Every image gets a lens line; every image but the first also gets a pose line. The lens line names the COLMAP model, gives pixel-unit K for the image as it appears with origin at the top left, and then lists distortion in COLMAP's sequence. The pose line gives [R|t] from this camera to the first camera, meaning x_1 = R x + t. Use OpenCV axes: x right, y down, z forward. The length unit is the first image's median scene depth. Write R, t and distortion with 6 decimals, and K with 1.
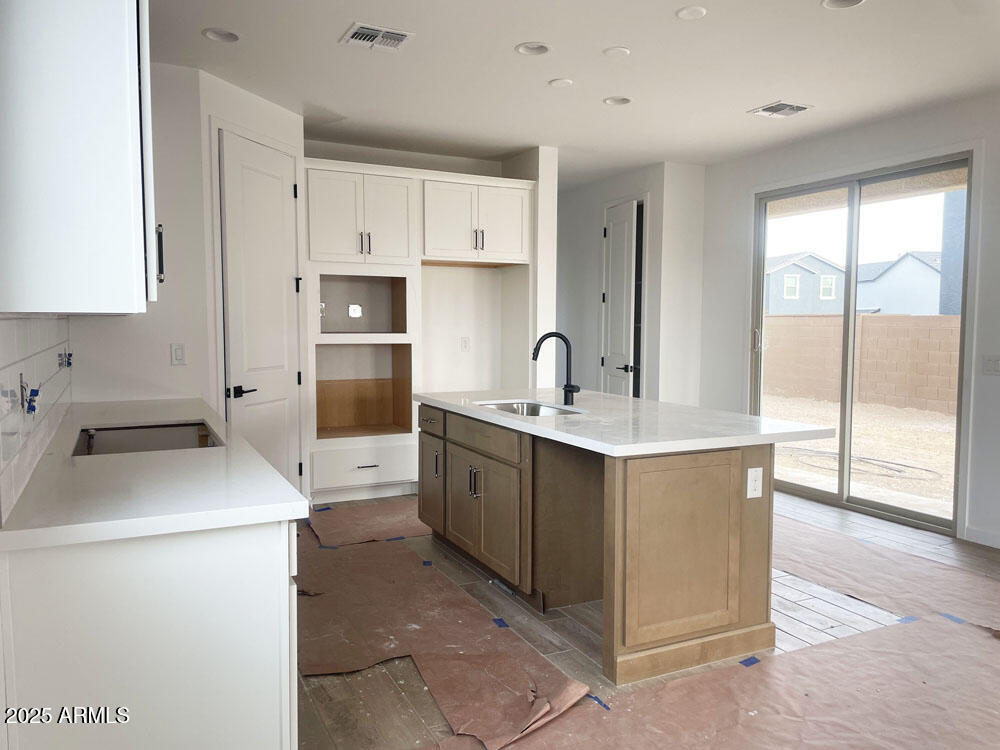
lens RADIAL K [[757.9, 0, 507.4], [0, 757.9, 374.5], [0, 0, 1]] dist [0.095806, -0.153922]
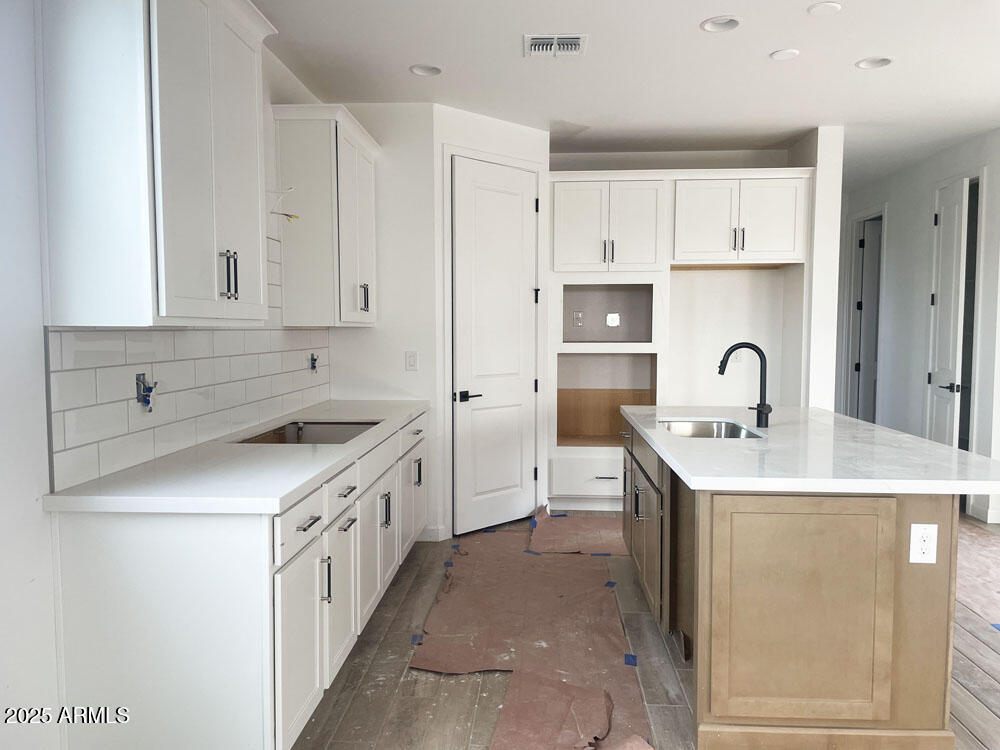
lens RADIAL K [[766.1, 0, 504.4], [0, 766.1, 378.5], [0, 0, 1]] dist [0.094869, -0.151992]
pose [[0.868594, 0.029122, -0.494667, 0.201941], [-0.031992, 0.999485, 0.002666, -0.006257], [0.494490, 0.013510, 0.869078, 0.074464]]
